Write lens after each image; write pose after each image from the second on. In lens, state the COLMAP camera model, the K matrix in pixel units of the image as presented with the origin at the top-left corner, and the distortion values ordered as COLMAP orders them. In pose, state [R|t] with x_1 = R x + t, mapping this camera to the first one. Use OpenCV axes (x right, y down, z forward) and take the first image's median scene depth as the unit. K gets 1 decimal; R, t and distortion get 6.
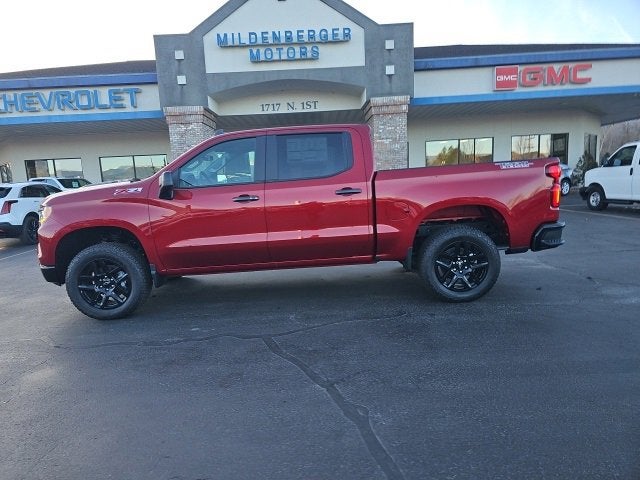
lens RADIAL K [[417.9, 0, 311.8], [0, 417.9, 239.4], [0, 0, 1]] dist [0.066035, -0.053896]
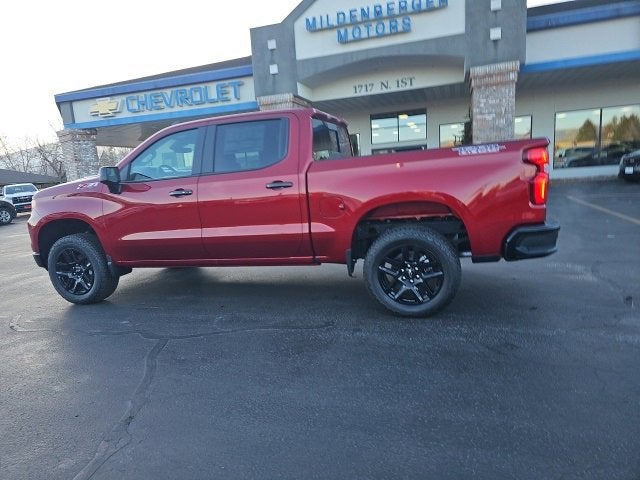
lens RADIAL K [[417.9, 0, 313.4], [0, 417.9, 239.1], [0, 0, 1]] dist [0.066035, -0.053896]
pose [[0.950181, 0.033057, -0.309941, 0.114877], [-0.021036, 0.998894, 0.042048, -0.009878], [0.310989, -0.033433, 0.949825, 0.043347]]
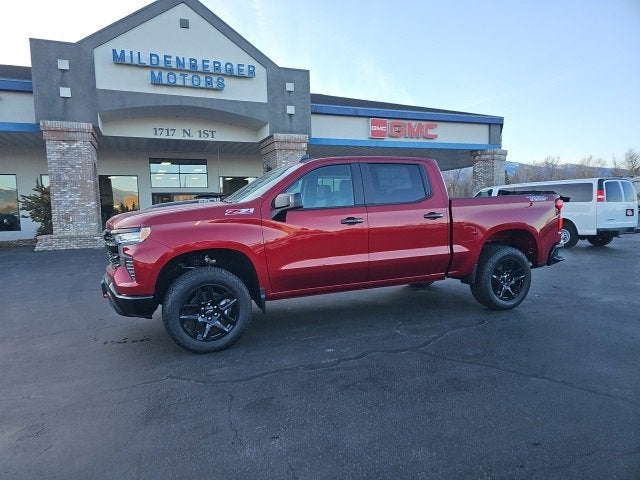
lens RADIAL K [[417.9, 0, 308.9], [0, 417.9, 241.2], [0, 0, 1]] dist [0.066035, -0.053896]
pose [[0.927661, -0.001759, 0.373419, -0.169602], [0.029435, 0.997222, -0.068426, 0.005684], [-0.372261, 0.074467, 0.925136, 0.020768]]
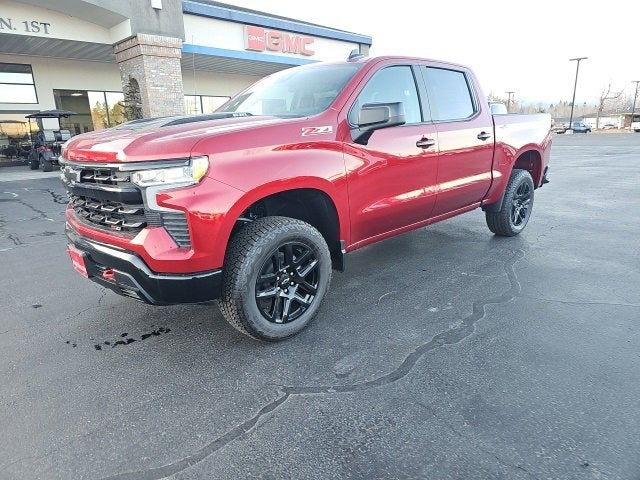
lens RADIAL K [[417.9, 0, 310.6], [0, 417.9, 243.6], [0, 0, 1]] dist [0.066035, -0.053896]
pose [[0.726794, -0.150185, 0.670235, -0.235057], [0.083981, 0.987911, 0.130302, -0.007842], [-0.681702, -0.038415, 0.730621, 0.143238]]
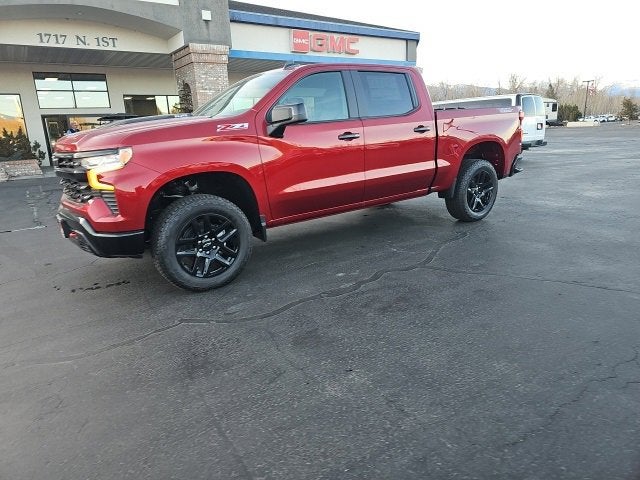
lens RADIAL K [[417.9, 0, 311.4], [0, 417.9, 230.5], [0, 0, 1]] dist [0.066035, -0.053896]
pose [[0.823261, -0.122583, 0.554269, -0.206559], [0.081981, 0.991844, 0.097590, 0.004251], [-0.561712, -0.034902, 0.826596, 0.064081]]
